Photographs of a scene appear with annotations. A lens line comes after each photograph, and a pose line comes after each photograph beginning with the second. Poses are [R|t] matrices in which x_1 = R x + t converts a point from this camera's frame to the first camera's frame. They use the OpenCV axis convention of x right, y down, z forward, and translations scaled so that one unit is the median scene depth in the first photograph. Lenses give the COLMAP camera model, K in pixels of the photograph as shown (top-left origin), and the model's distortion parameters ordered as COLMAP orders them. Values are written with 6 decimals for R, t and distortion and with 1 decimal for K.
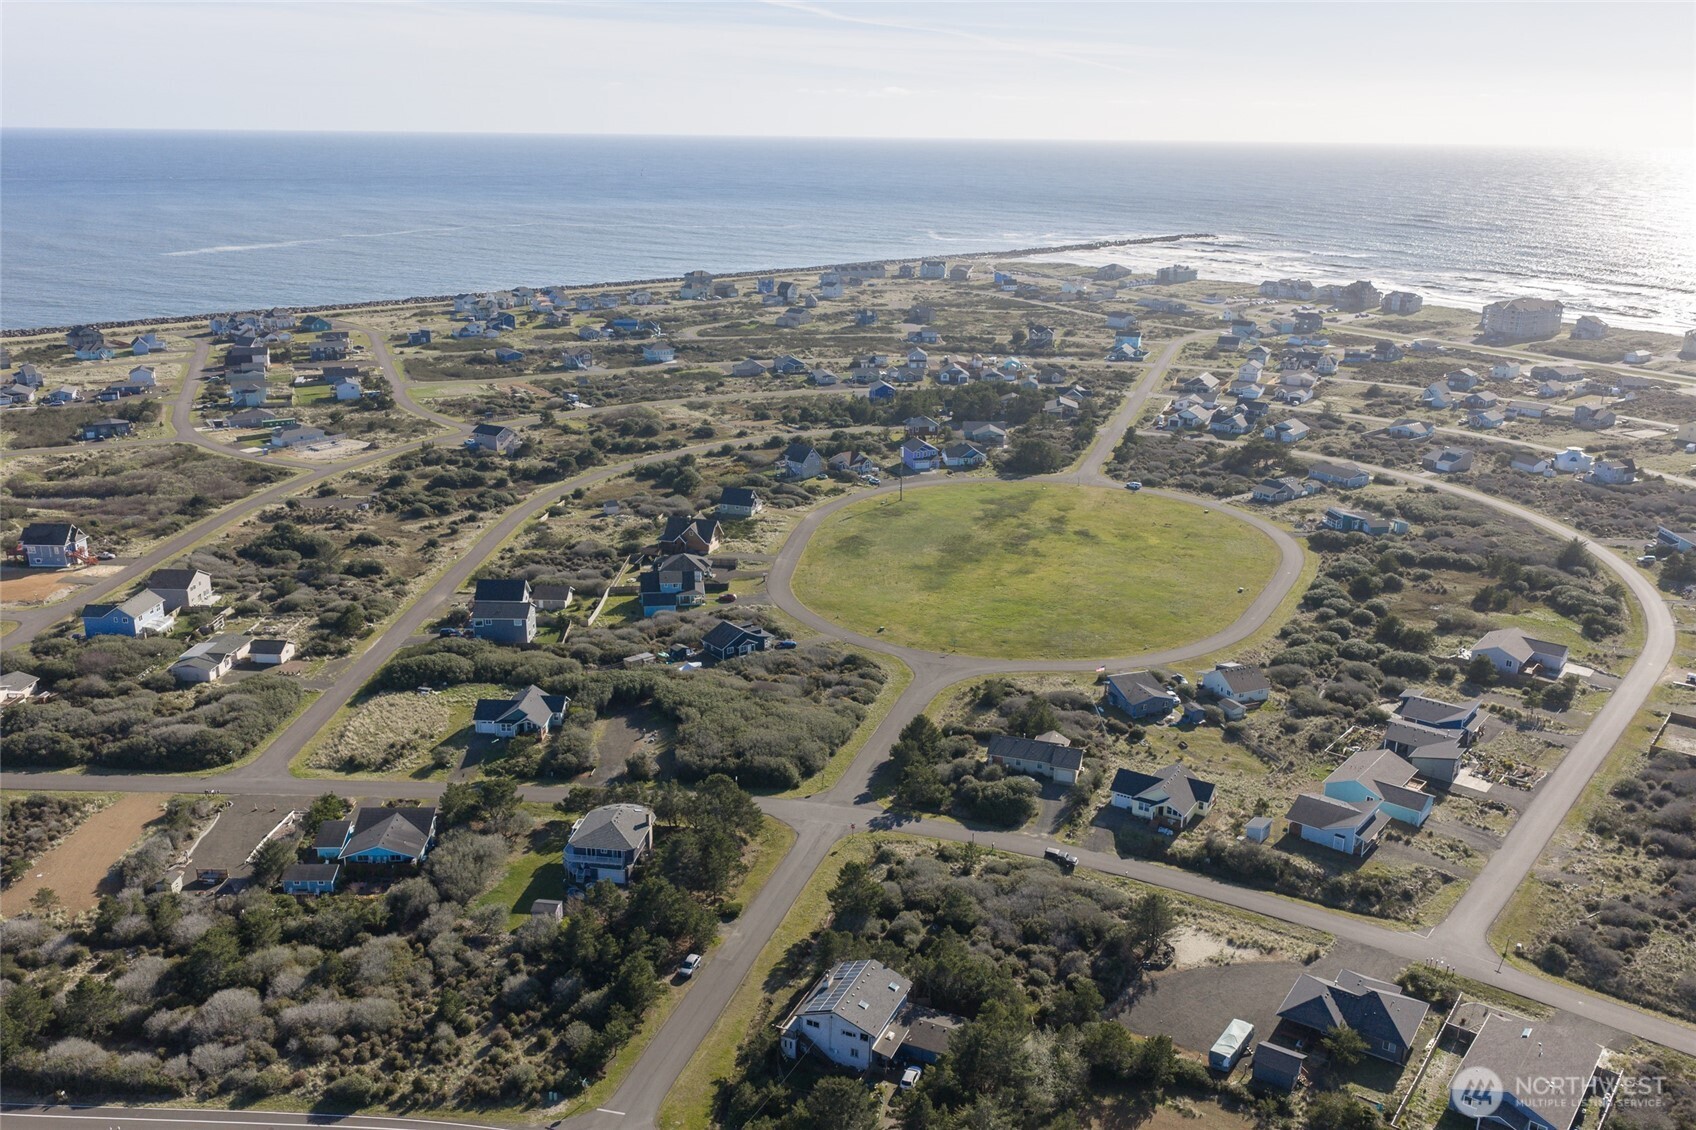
lens RADIAL K [[1398.4, 0, 855.2], [0, 1398.4, 561.8], [0, 0, 1]] dist [0.026588, -0.051682]
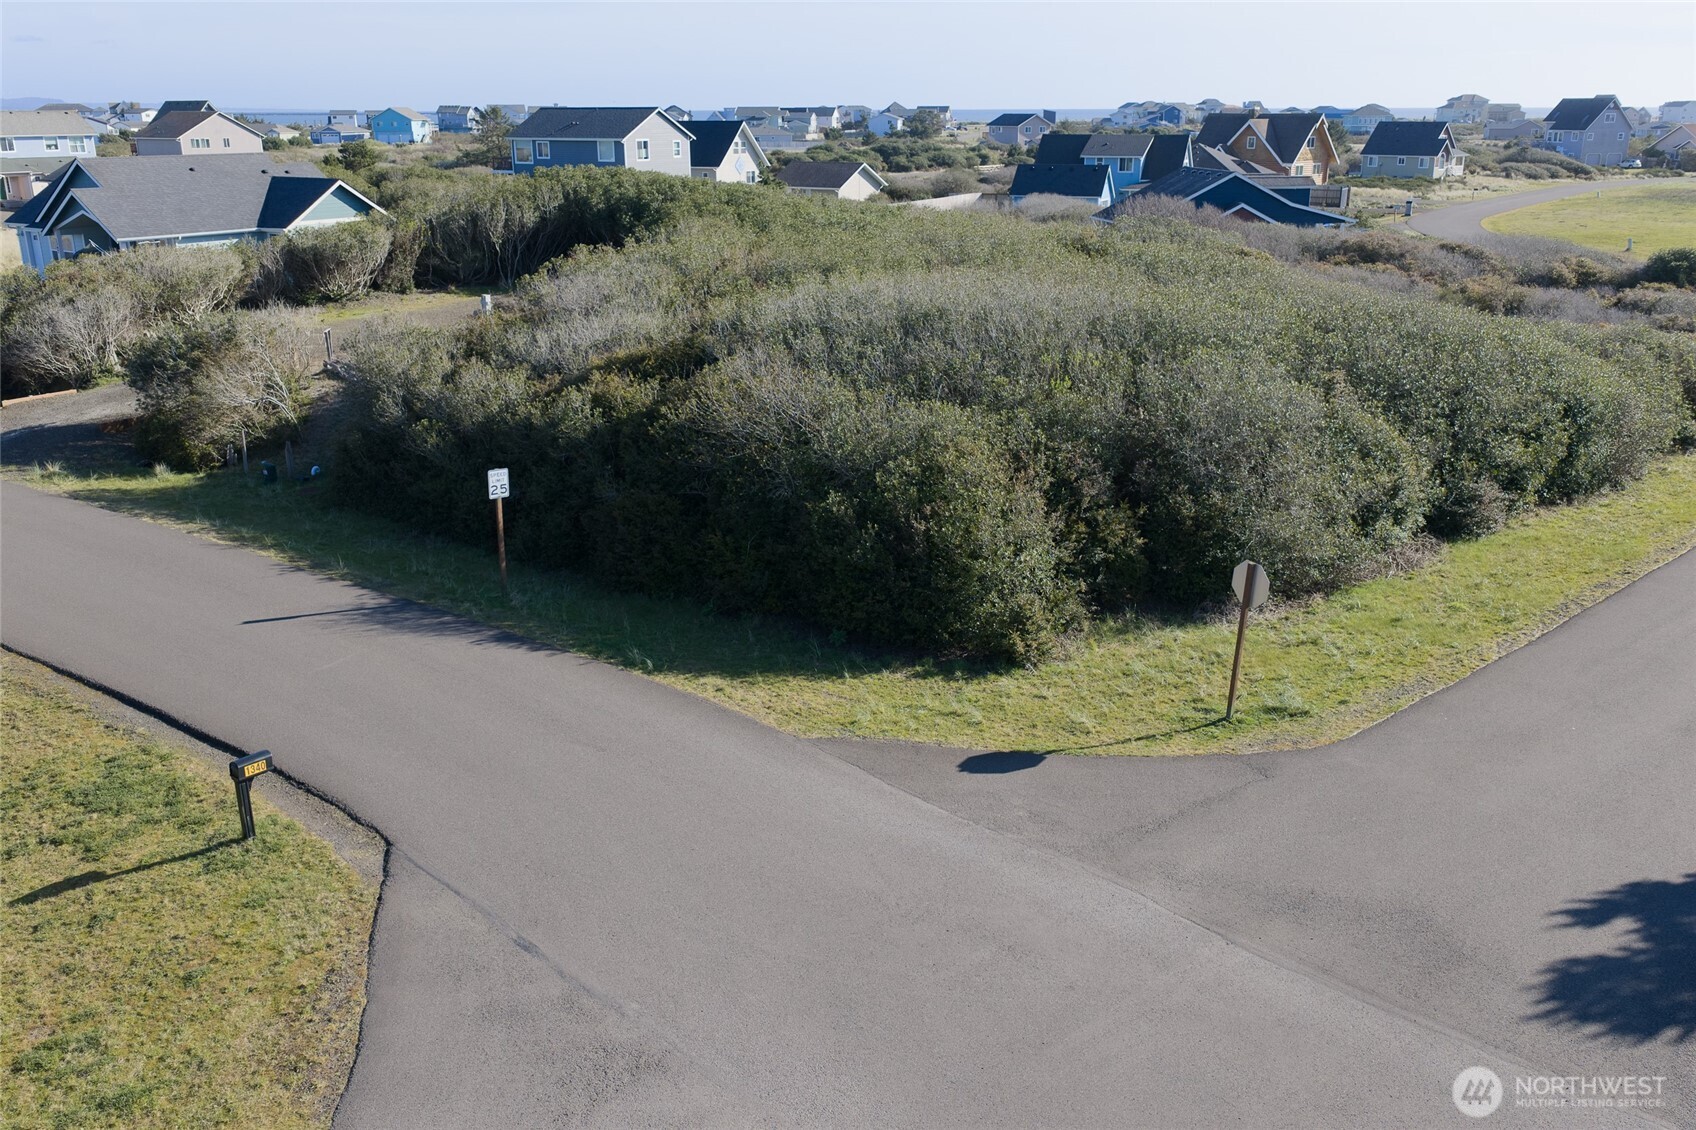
lens RADIAL K [[1398.4, 0, 855.2], [0, 1398.4, 561.8], [0, 0, 1]] dist [0.026588, -0.051682]
pose [[0.863114, 0.142099, -0.484605, -0.000494], [-0.135833, 0.989557, 0.048235, 0.117135], [0.486399, 0.024193, 0.873402, 0.705531]]
